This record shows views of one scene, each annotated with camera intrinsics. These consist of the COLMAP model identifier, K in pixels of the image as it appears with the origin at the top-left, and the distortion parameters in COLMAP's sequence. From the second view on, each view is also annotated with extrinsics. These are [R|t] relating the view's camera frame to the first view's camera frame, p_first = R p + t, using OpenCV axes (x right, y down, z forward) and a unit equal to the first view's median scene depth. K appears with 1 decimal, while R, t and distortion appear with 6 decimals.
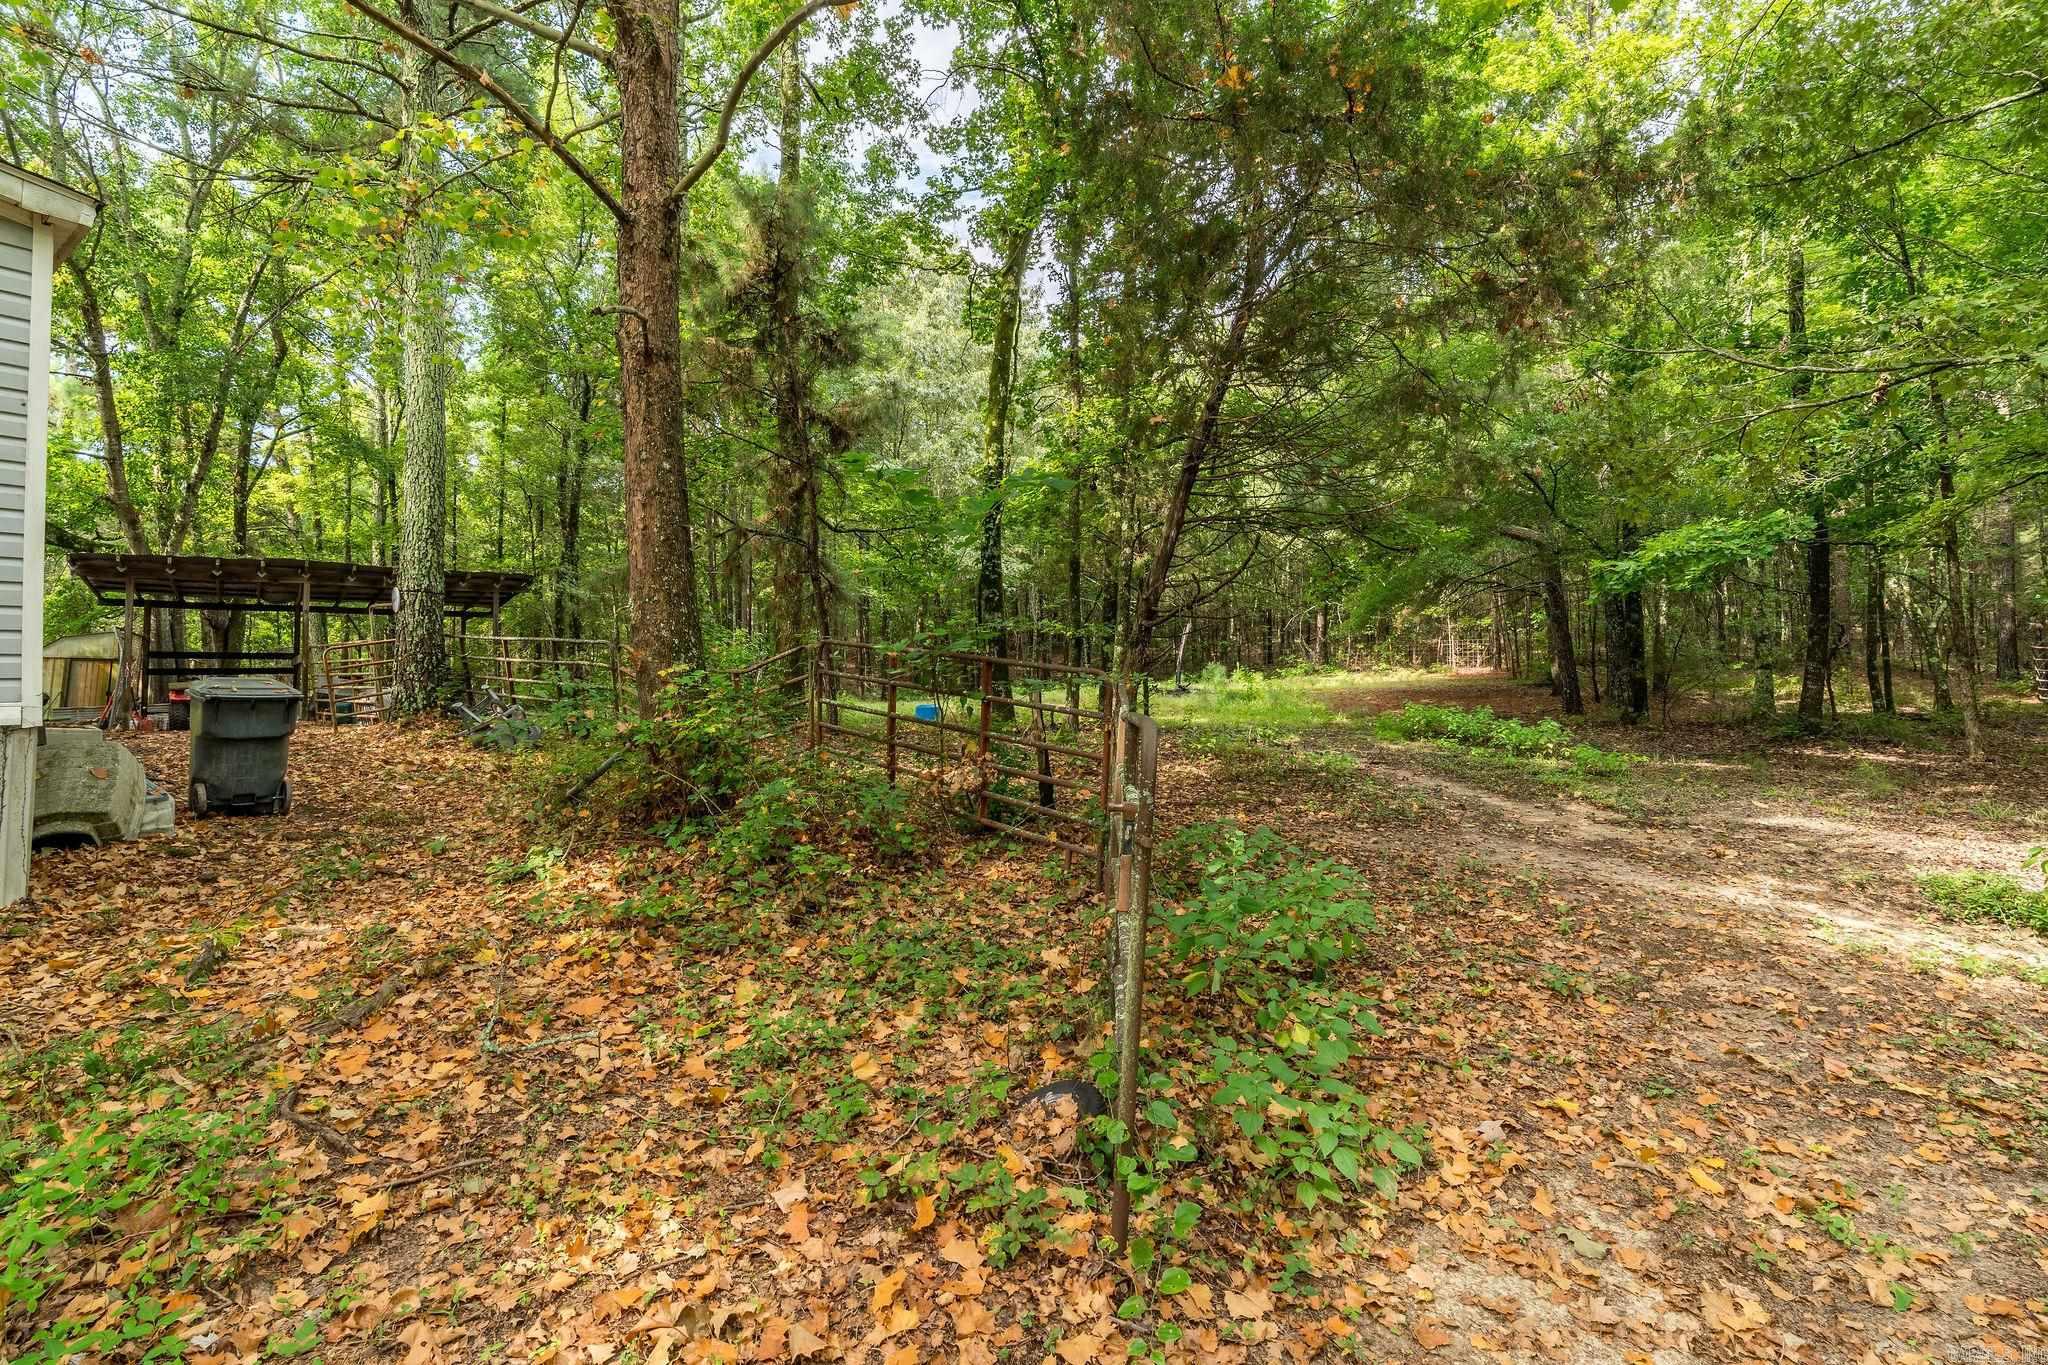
lens RADIAL K [[910.6, 0, 1024.0], [0, 910.6, 682.5], [0, 0, 1]] dist [-0.001622, 0.000035]
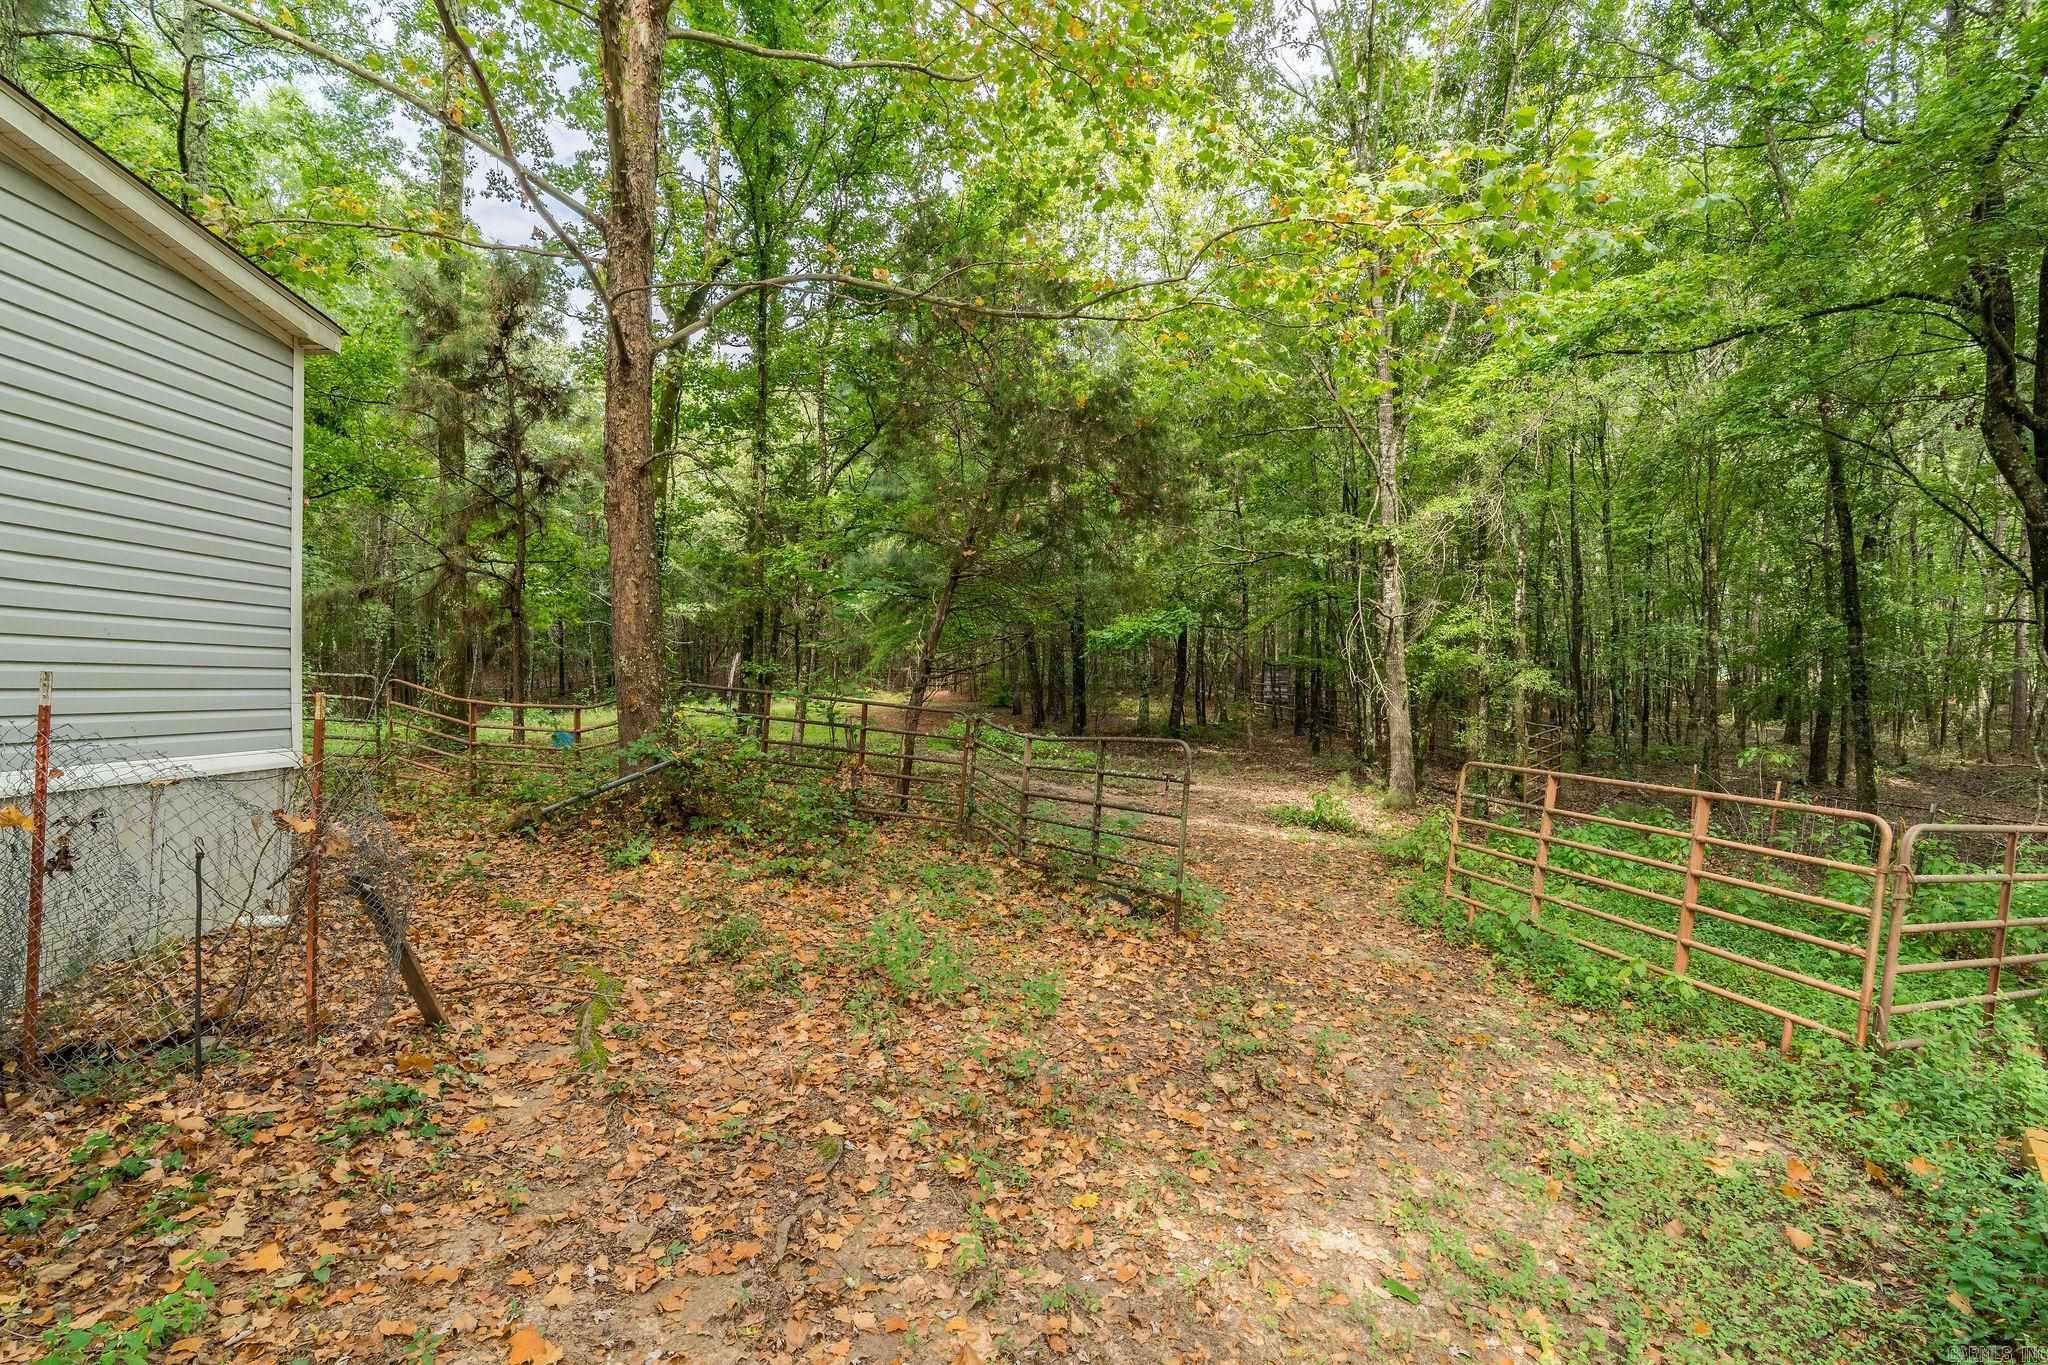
lens RADIAL K [[970.8, 0, 1024.0], [0, 970.8, 682.5], [0, 0, 1]] dist [0.001672, 0.001607]
pose [[0.802255, 0.009335, 0.596909, -0.387156], [0.000762, 0.999861, -0.016660, -0.014980], [-0.596981, 0.013820, 0.802136, -0.215094]]
